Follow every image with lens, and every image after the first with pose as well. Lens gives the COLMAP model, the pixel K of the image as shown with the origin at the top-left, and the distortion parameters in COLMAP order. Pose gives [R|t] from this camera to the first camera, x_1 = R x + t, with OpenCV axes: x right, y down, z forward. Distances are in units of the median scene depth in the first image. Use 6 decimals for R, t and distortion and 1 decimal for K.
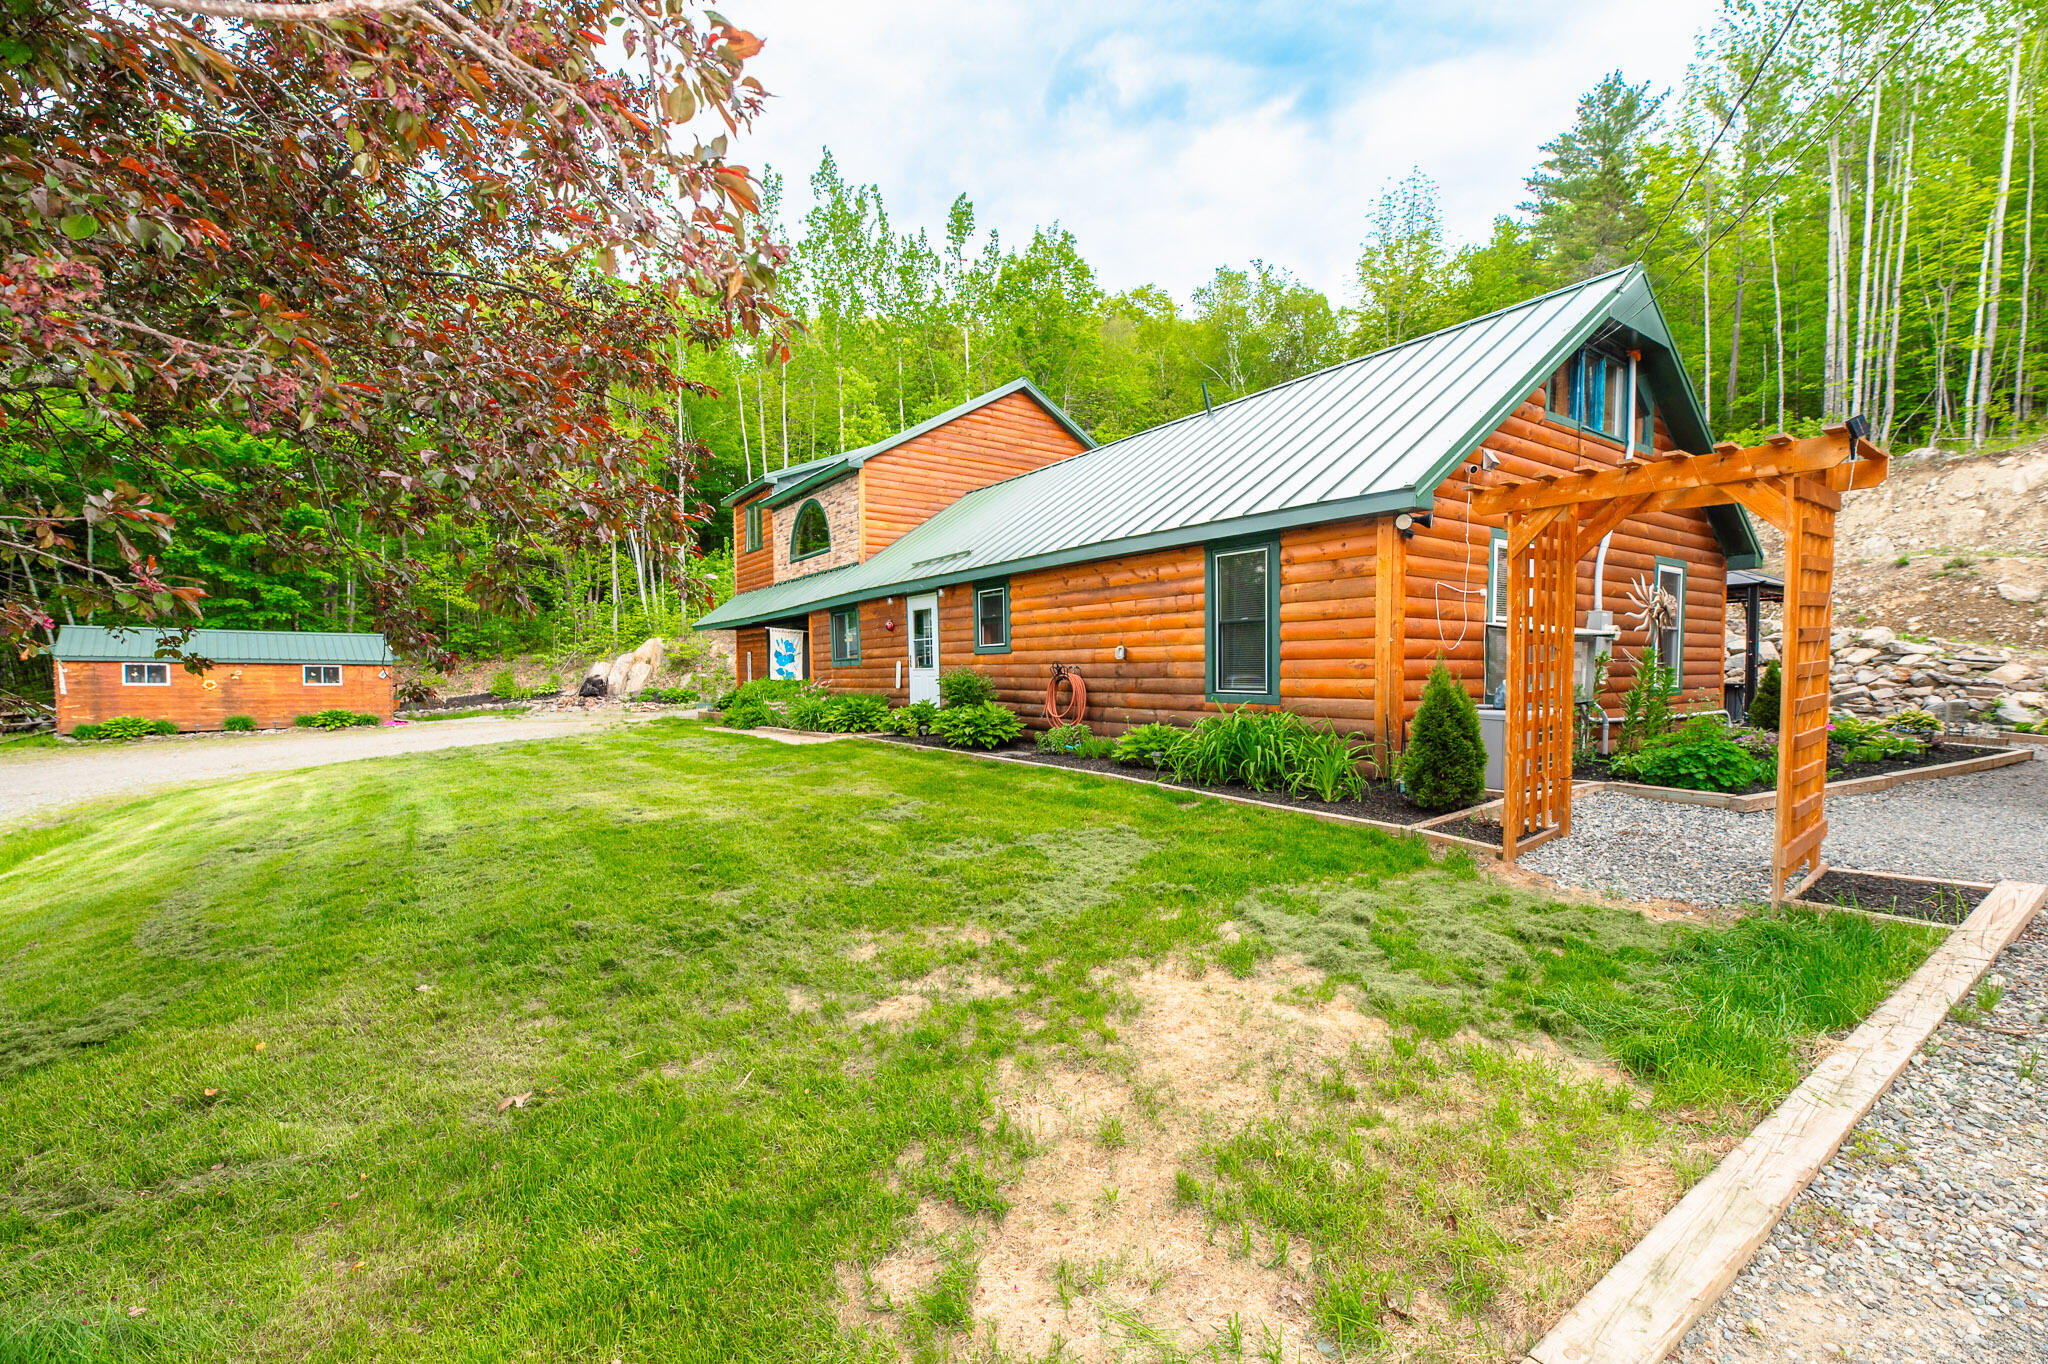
lens RADIAL K [[806.0, 0, 1024.1], [0, 806.0, 699.5], [0, 0, 1]] dist [0.012238, -0.004684]
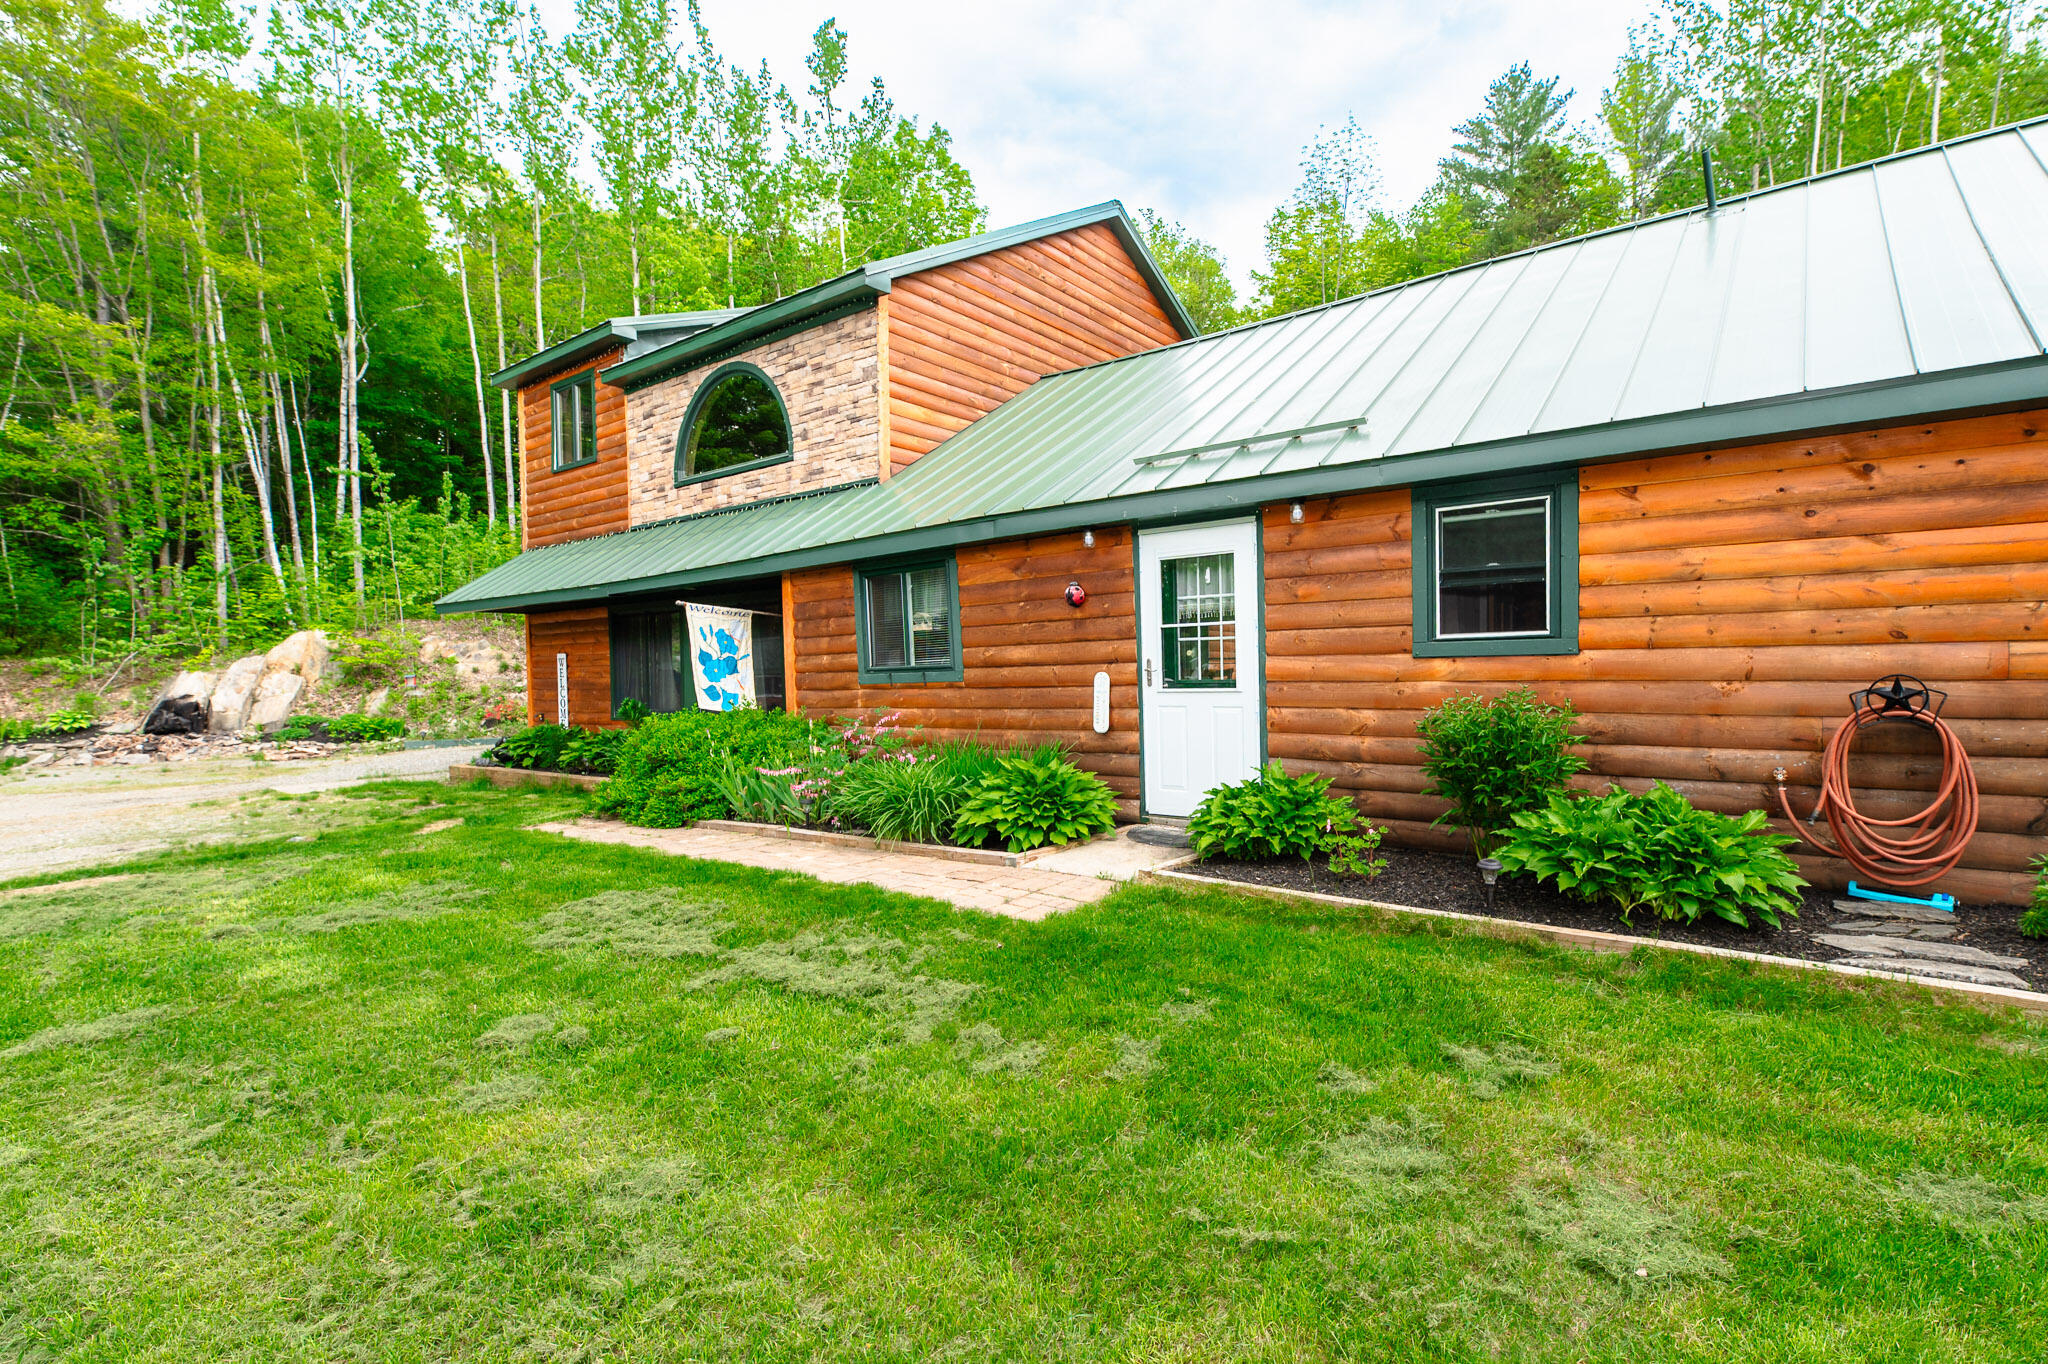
lens RADIAL K [[806.0, 0, 1024.1], [0, 806.0, 699.5], [0, 0, 1]] dist [0.012238, -0.004684]
pose [[0.944059, -0.014296, 0.329466, -0.201897], [0.016699, 0.999851, -0.004464, -0.018055], [-0.329353, 0.009716, 0.944157, 0.339457]]
